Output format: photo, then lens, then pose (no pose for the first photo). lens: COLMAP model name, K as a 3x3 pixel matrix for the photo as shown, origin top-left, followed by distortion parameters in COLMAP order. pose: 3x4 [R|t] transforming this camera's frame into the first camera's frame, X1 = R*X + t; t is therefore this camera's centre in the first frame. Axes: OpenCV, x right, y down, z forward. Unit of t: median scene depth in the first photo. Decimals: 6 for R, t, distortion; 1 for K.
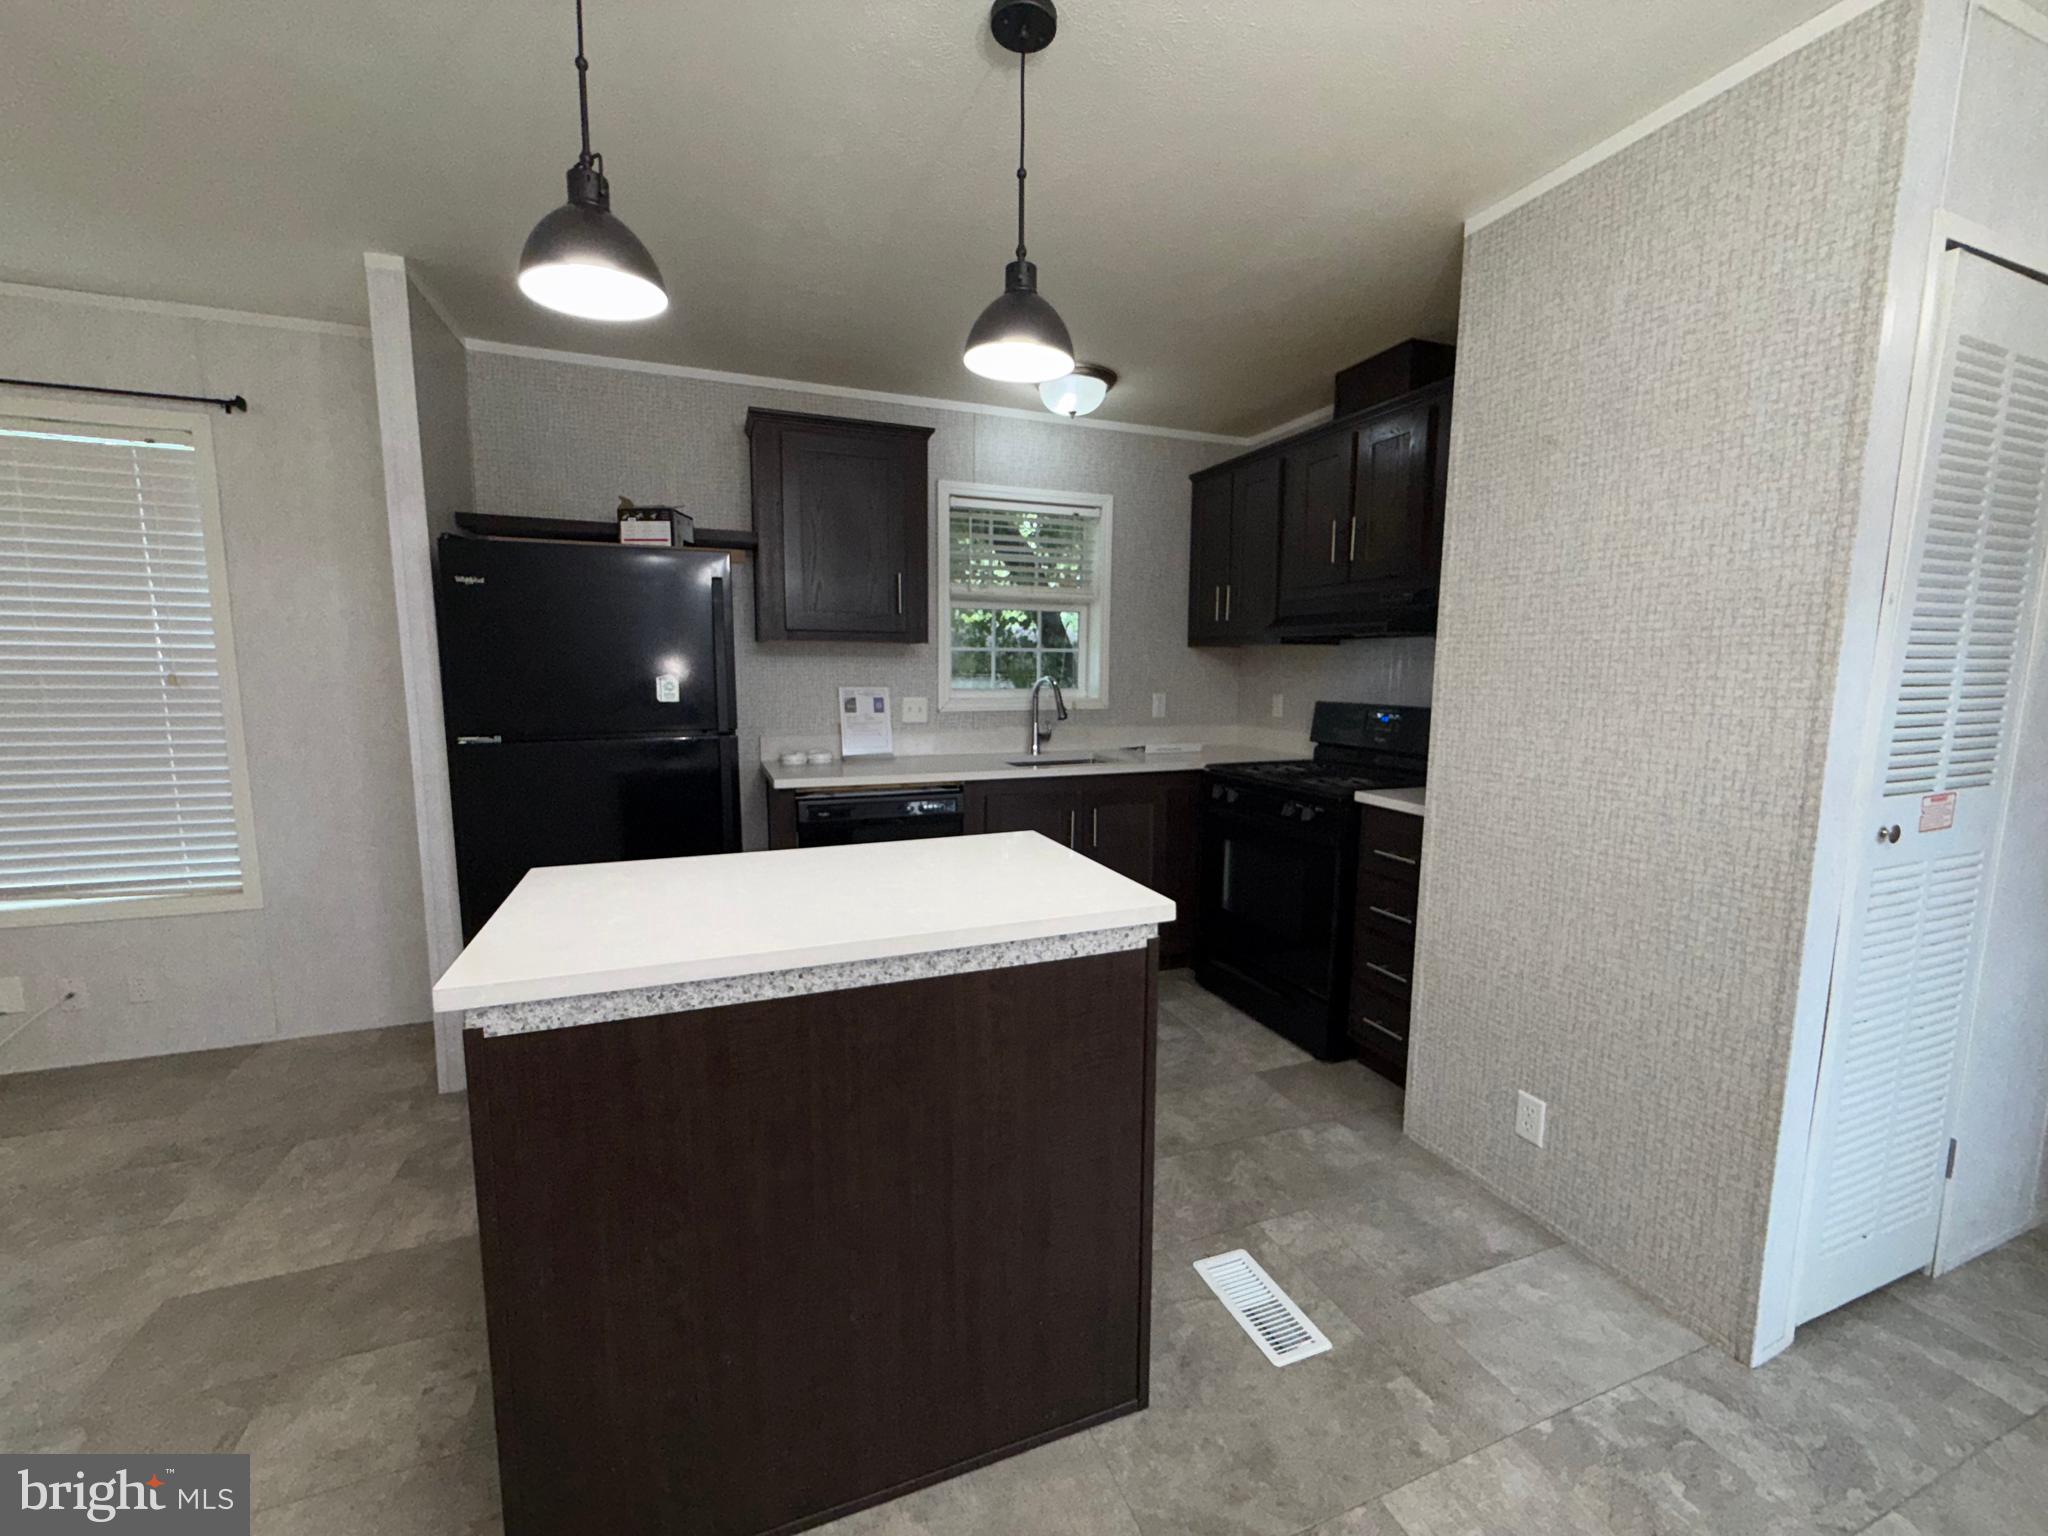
lens RADIAL K [[817.0, 0, 1018.9], [0, 817.0, 768.0], [0, 0, 1]] dist [-0.001259, -0.000023]
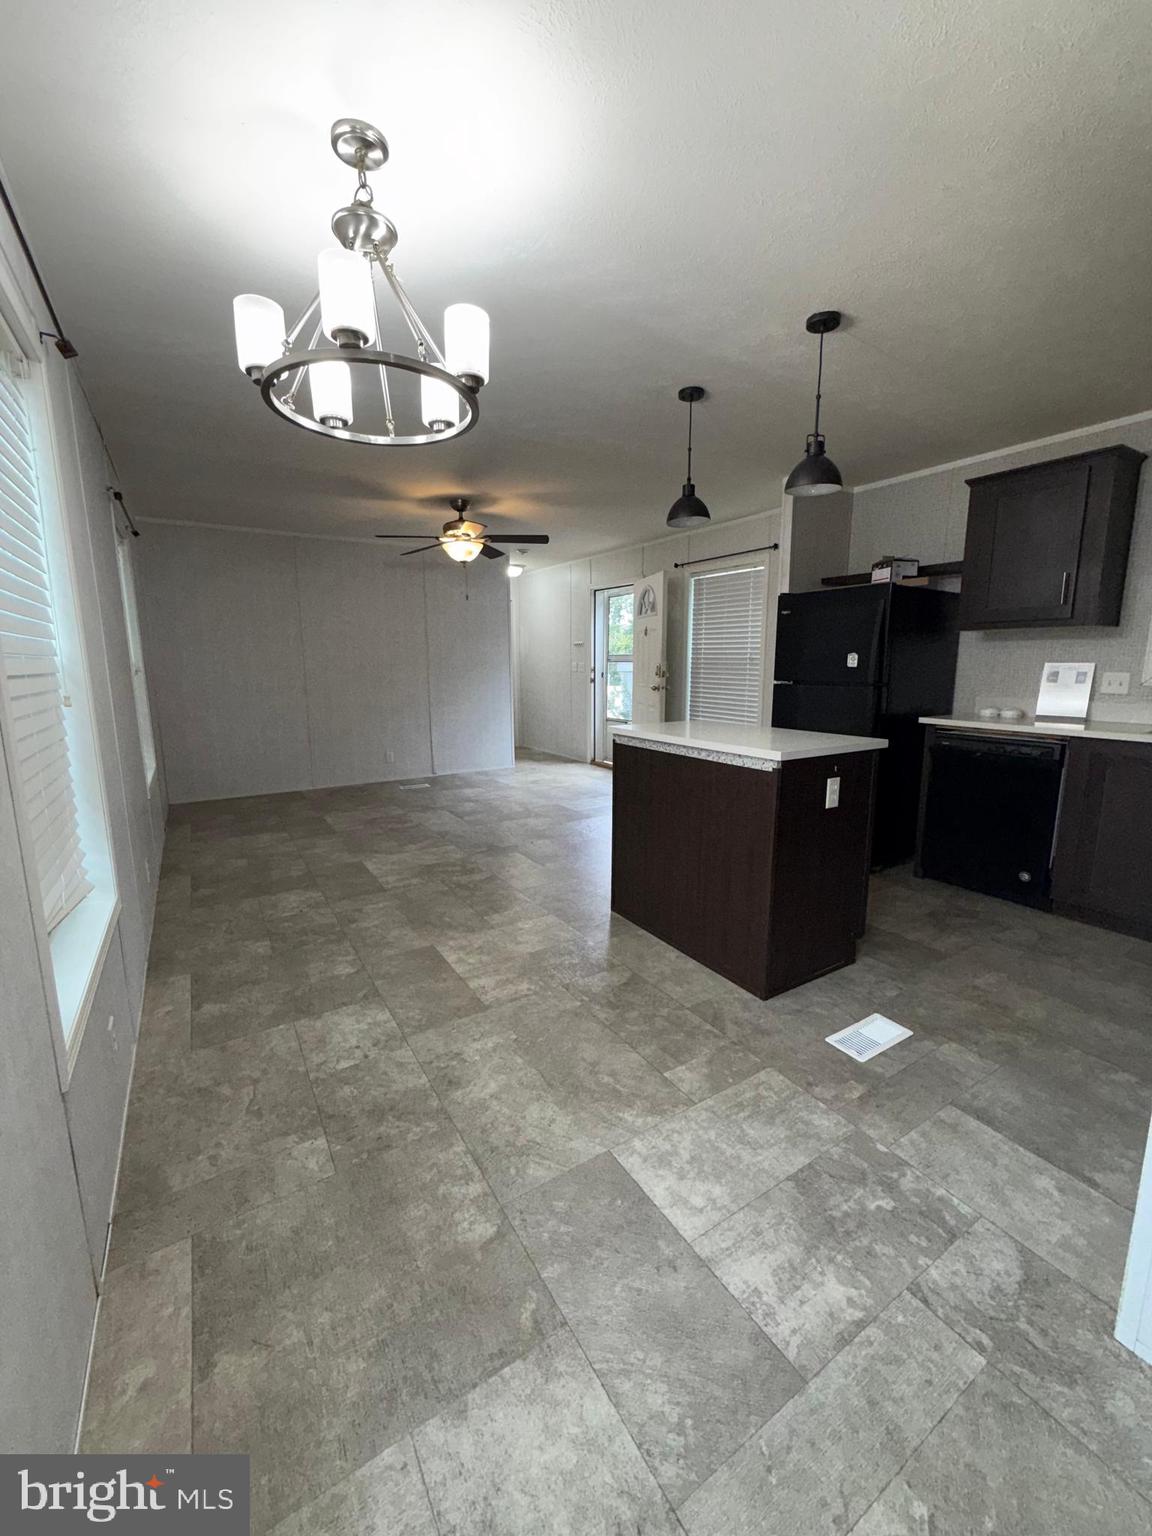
lens RADIAL K [[606.2, 0, 577.2], [0, 606.2, 759.9], [0, 0, 1]] dist [-0.001080, 0.000068]
pose [[0.190744, 0.151386, -0.969896, 1.326414], [-0.119656, 0.984255, 0.130095, 0.039331], [0.974320, 0.091239, 0.205855, 0.157923]]
